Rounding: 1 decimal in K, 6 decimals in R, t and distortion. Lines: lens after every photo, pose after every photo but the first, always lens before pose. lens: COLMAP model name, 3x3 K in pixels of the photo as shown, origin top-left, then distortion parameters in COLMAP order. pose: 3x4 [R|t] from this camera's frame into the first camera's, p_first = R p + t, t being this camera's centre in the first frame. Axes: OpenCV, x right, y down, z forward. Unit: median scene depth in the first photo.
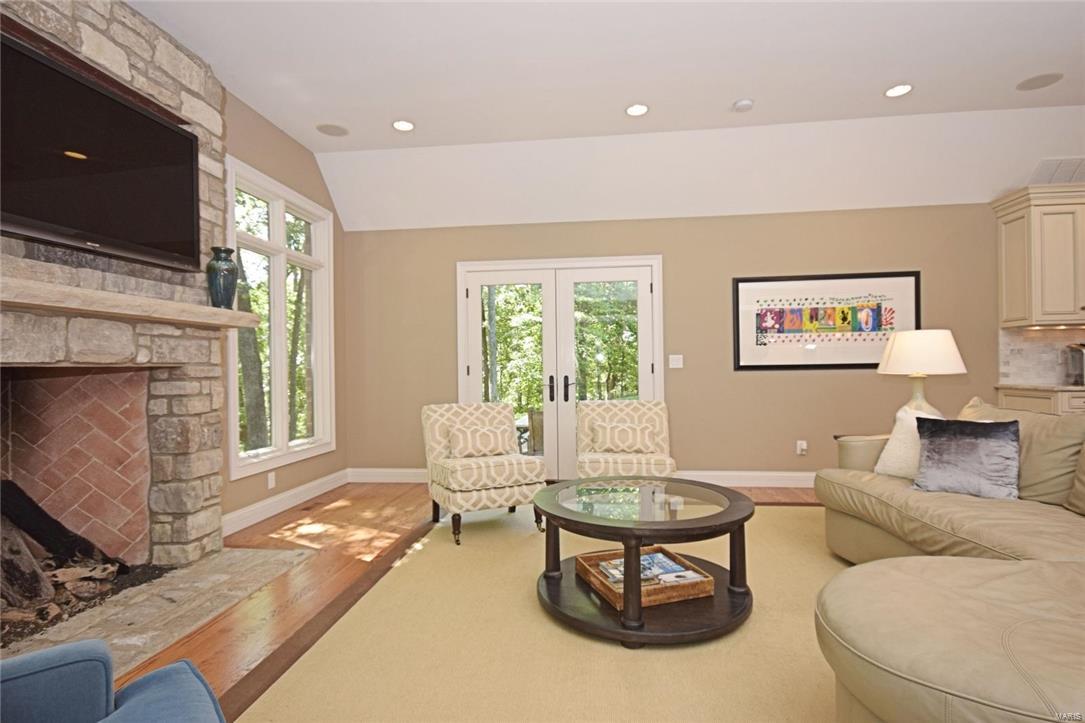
lens RADIAL K [[556.4, 0, 550.9], [0, 556.4, 365.4], [0, 0, 1]] dist [0.016645, -0.003009]
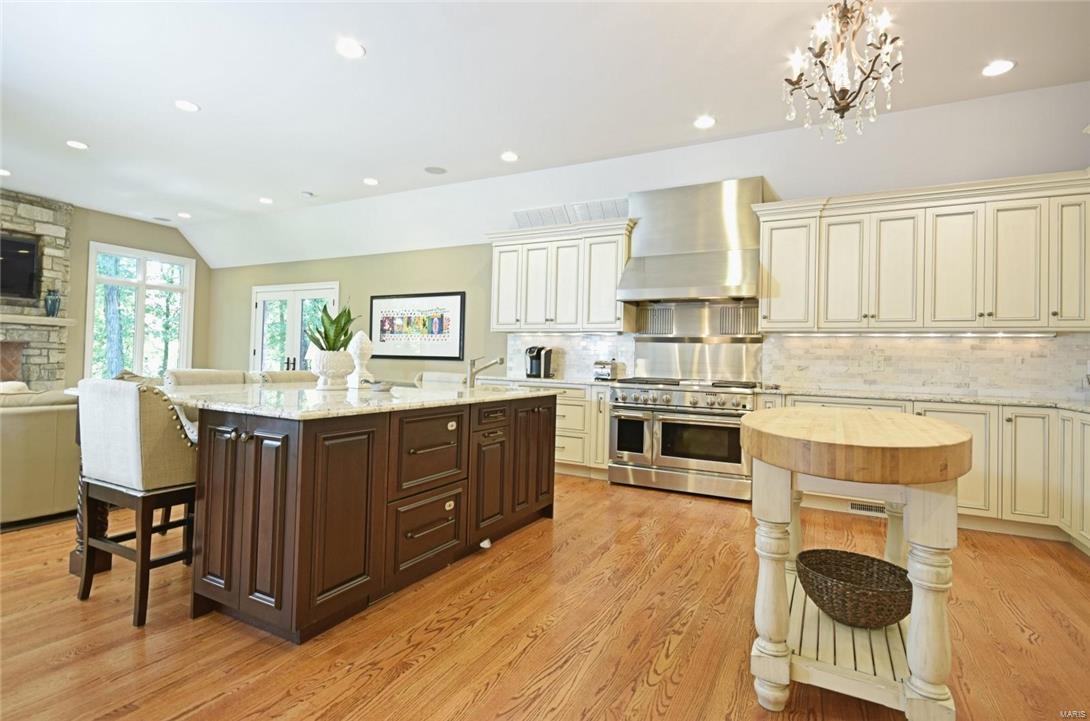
lens RADIAL K [[523.2, 0, 540.4], [0, 523.2, 351.5], [0, 0, 1]] dist [-0.000444, -0.003128]
pose [[0.932205, 0.033778, -0.360350, 1.935280], [-0.037940, 0.999270, -0.004481, -0.029345], [0.359936, 0.017849, 0.932806, -0.220728]]
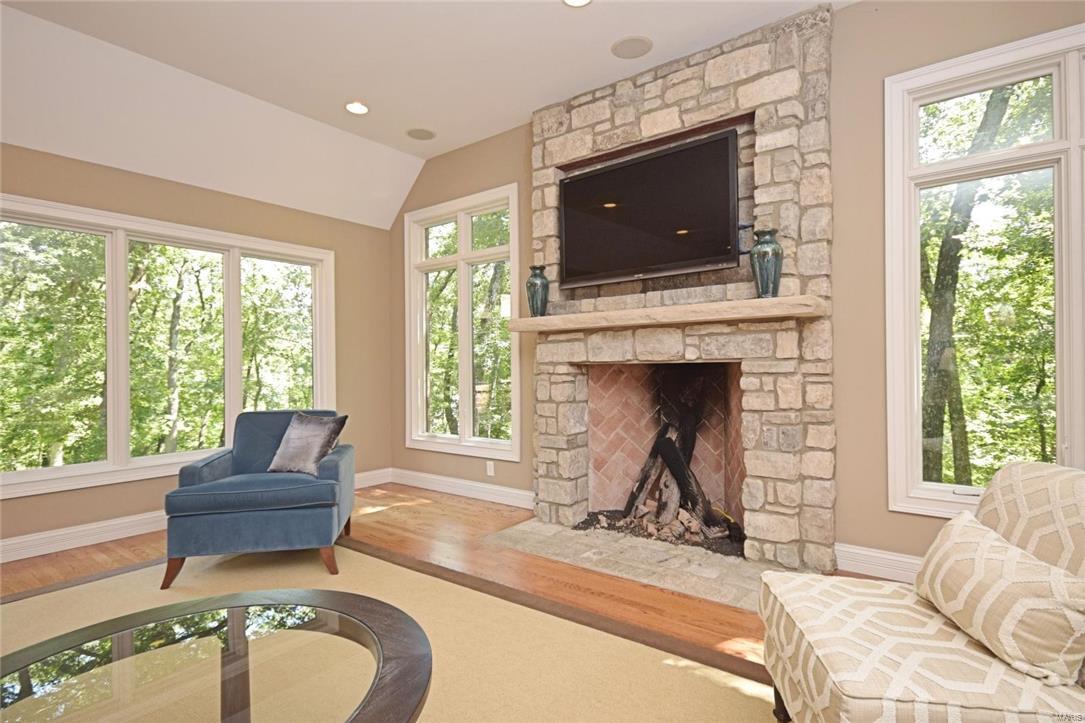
lens RADIAL K [[556.4, 0, 549.8], [0, 556.4, 365.5], [0, 0, 1]] dist [0.016645, -0.003009]
pose [[-0.520892, 0.018037, -0.853432, 0.362859], [0.023180, 0.999707, 0.006980, -0.005868], [0.853308, -0.016147, -0.521157, 1.156602]]
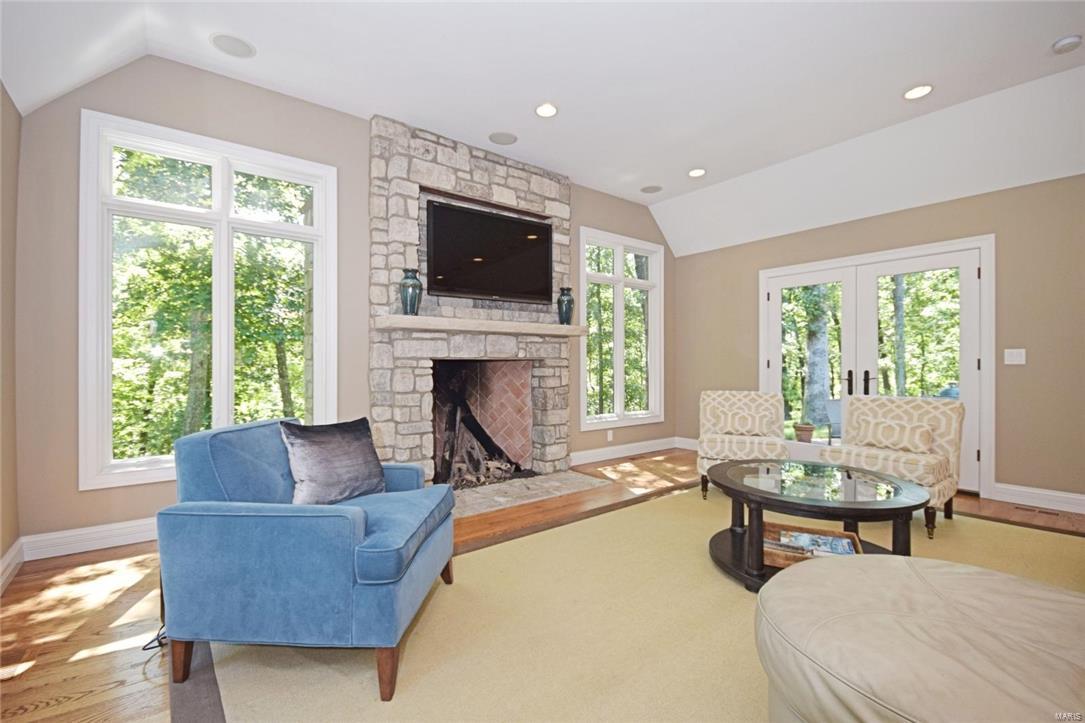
lens RADIAL K [[483.0, 0, 542.0], [0, 483.0, 365.1], [0, 0, 1]] dist [-0.009181, -0.000350]
pose [[0.699256, 0.015027, -0.714714, 0.381313], [-0.003664, 0.999841, 0.017437, -0.006555], [0.714862, -0.009574, 0.699200, -0.046746]]
